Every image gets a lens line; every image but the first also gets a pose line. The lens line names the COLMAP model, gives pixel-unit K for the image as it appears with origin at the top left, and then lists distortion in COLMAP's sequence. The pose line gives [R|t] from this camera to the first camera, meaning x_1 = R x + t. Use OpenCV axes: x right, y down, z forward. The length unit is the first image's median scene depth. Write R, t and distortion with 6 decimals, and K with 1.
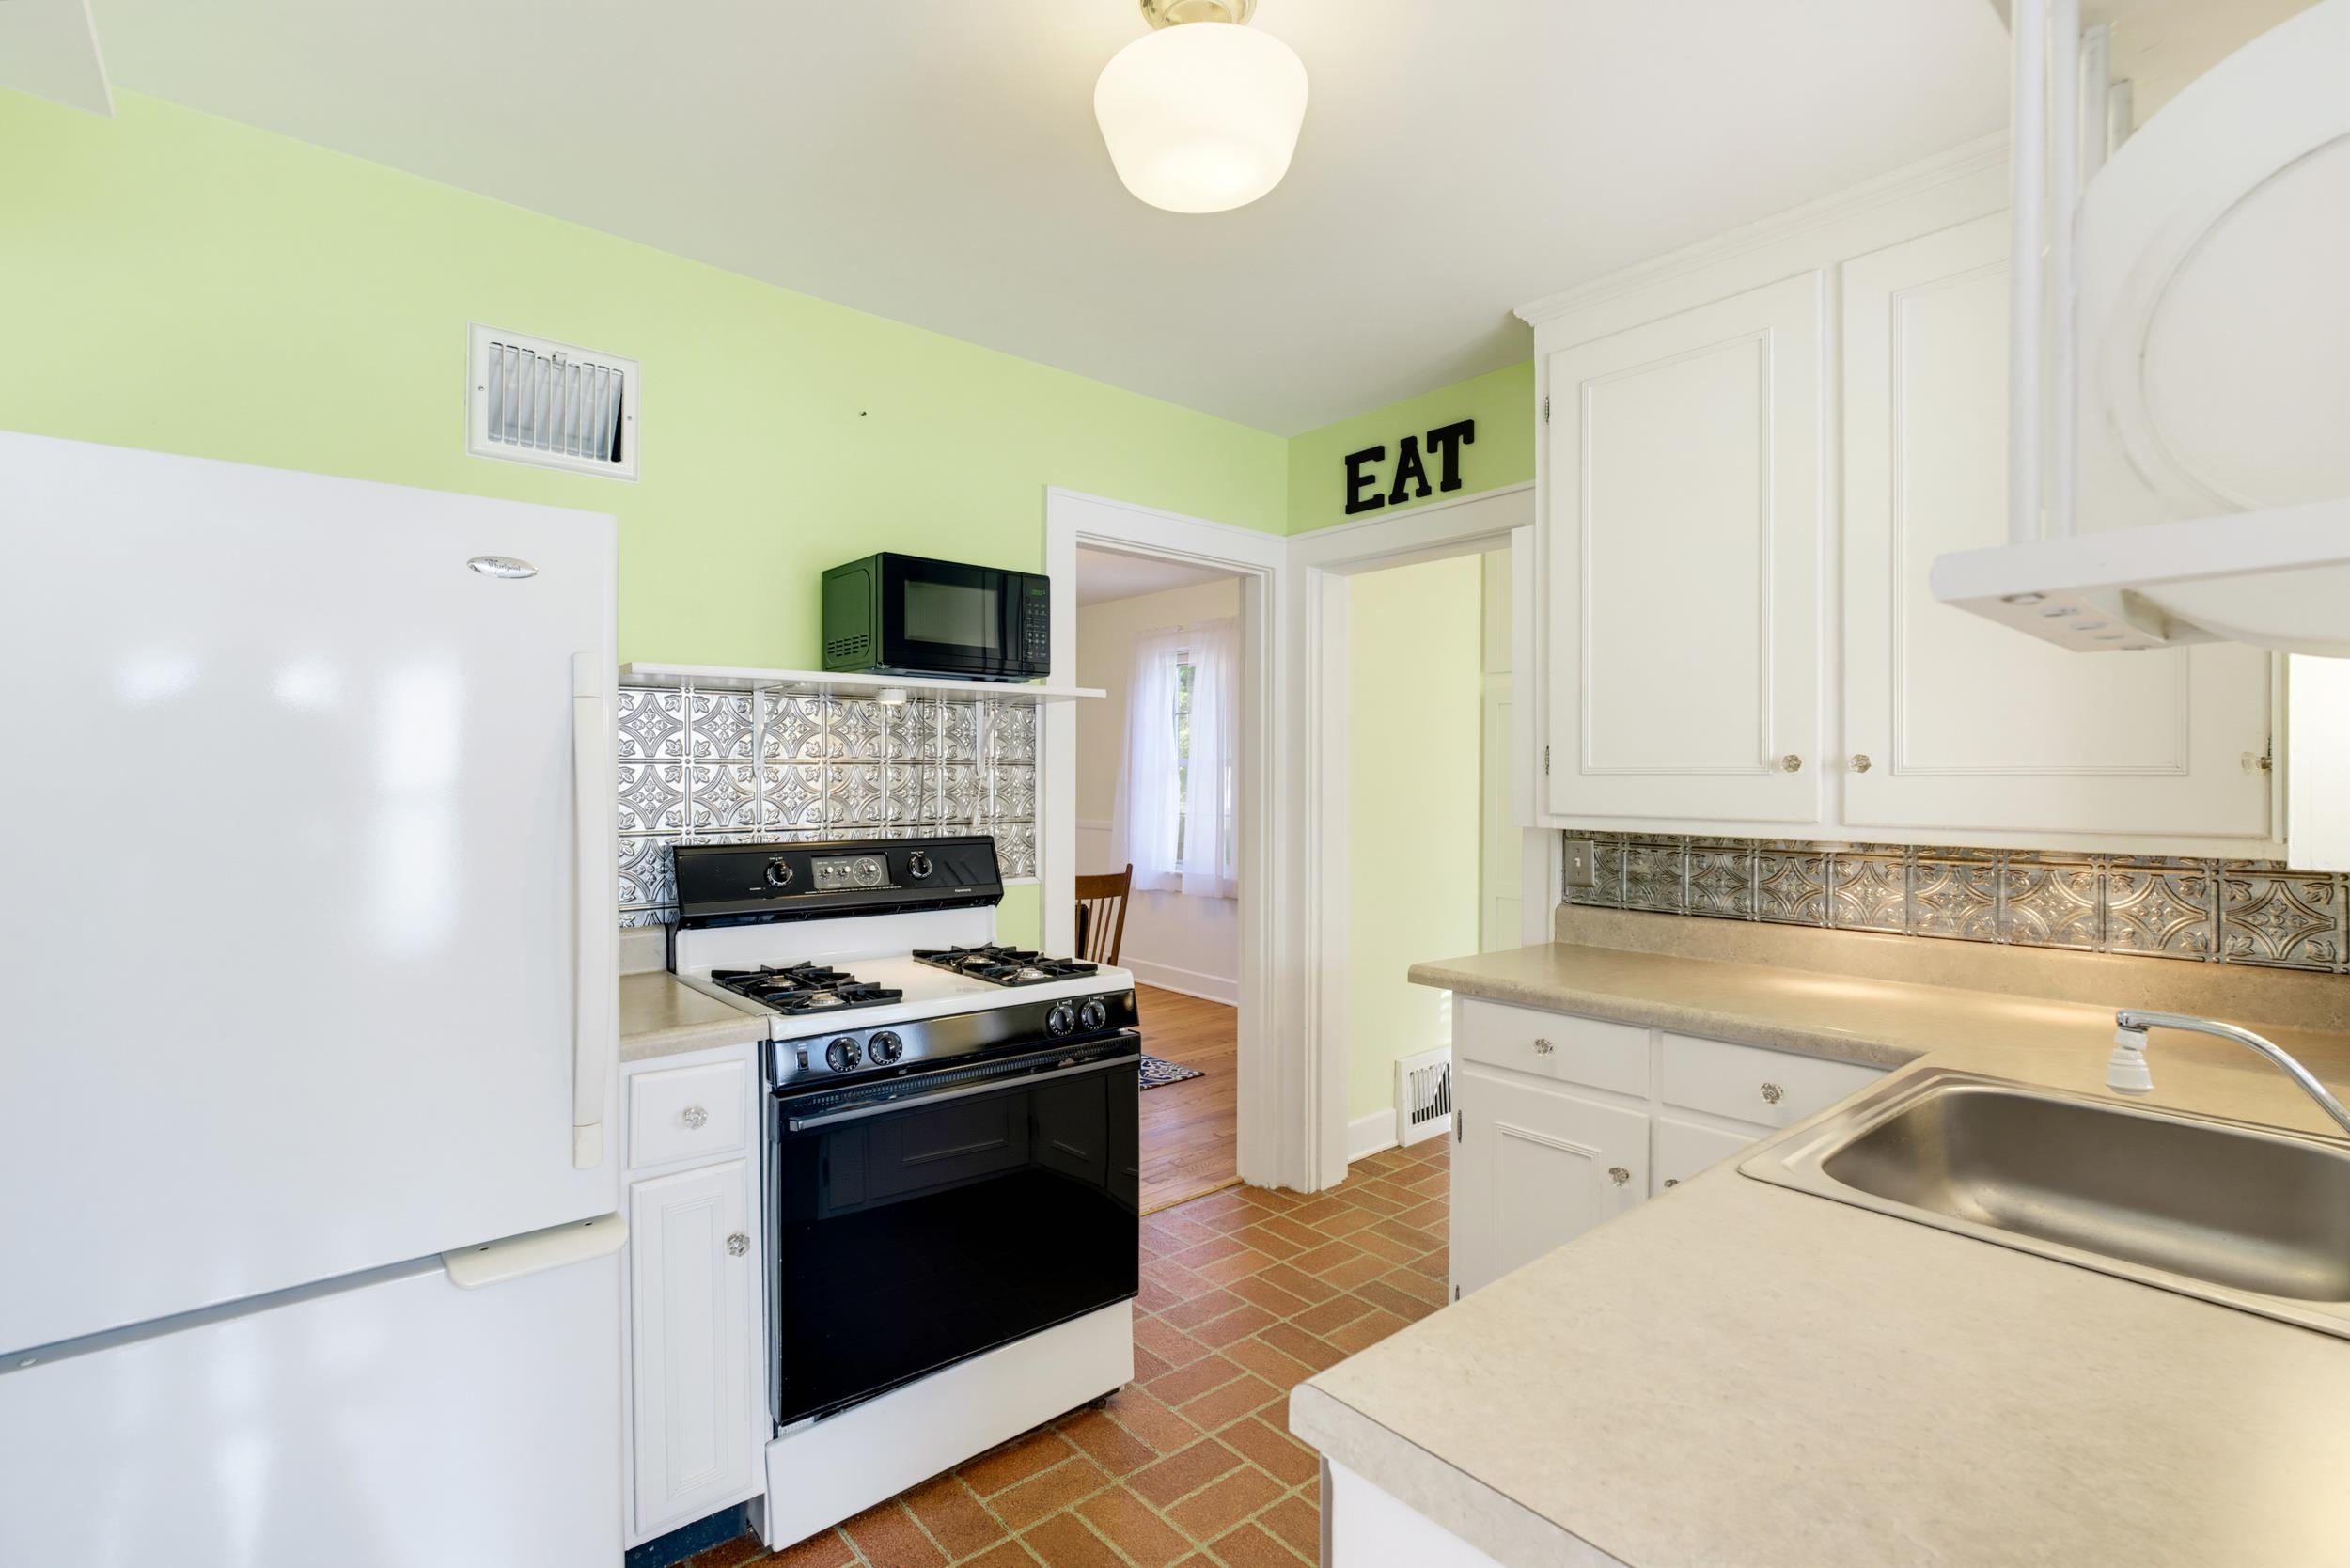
lens RADIAL K [[1082.4, 0, 1176.3], [0, 1082.4, 788.4], [0, 0, 1]] dist [-0.024321, 0.004459]
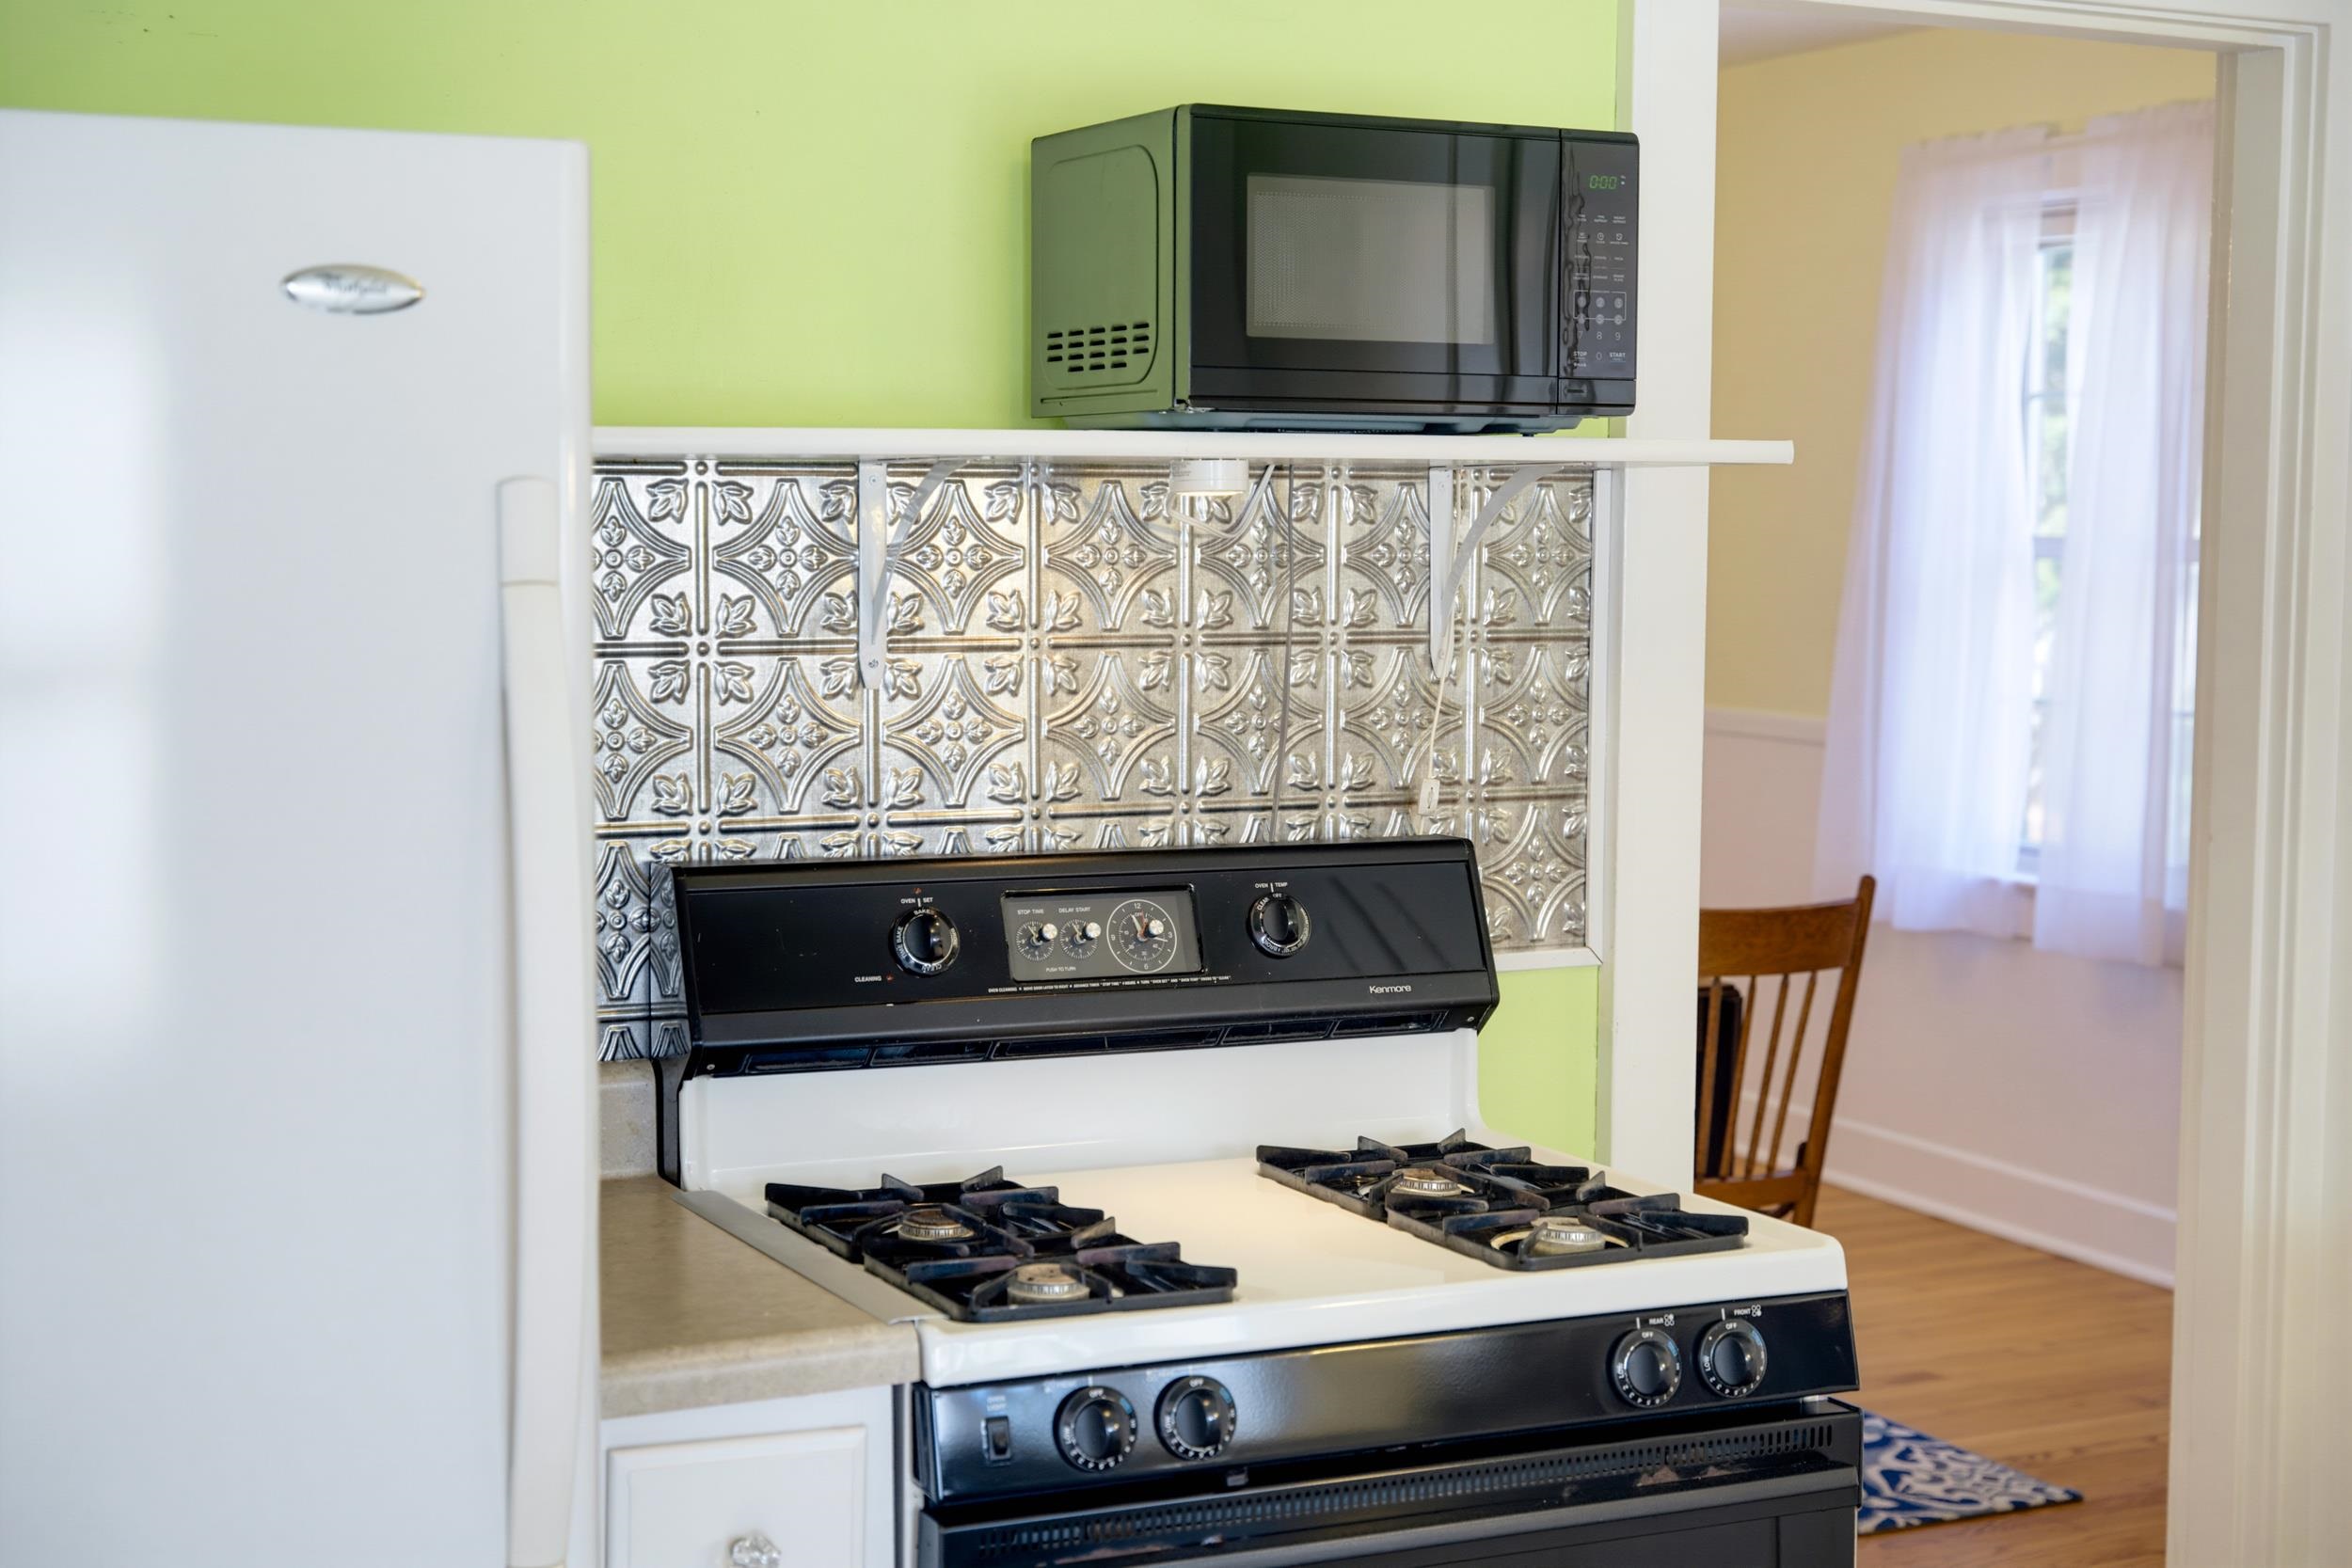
lens RADIAL K [[3438.5, 0, 1176.7], [0, 3438.5, 787.9], [0, 0, 1]] dist [0.006969, 0.000000]
pose [[0.968301, 0.026631, -0.248363, 0.026022], [-0.006875, 0.996765, 0.080076, -0.077005], [0.249692, -0.075830, 0.965352, -0.171350]]
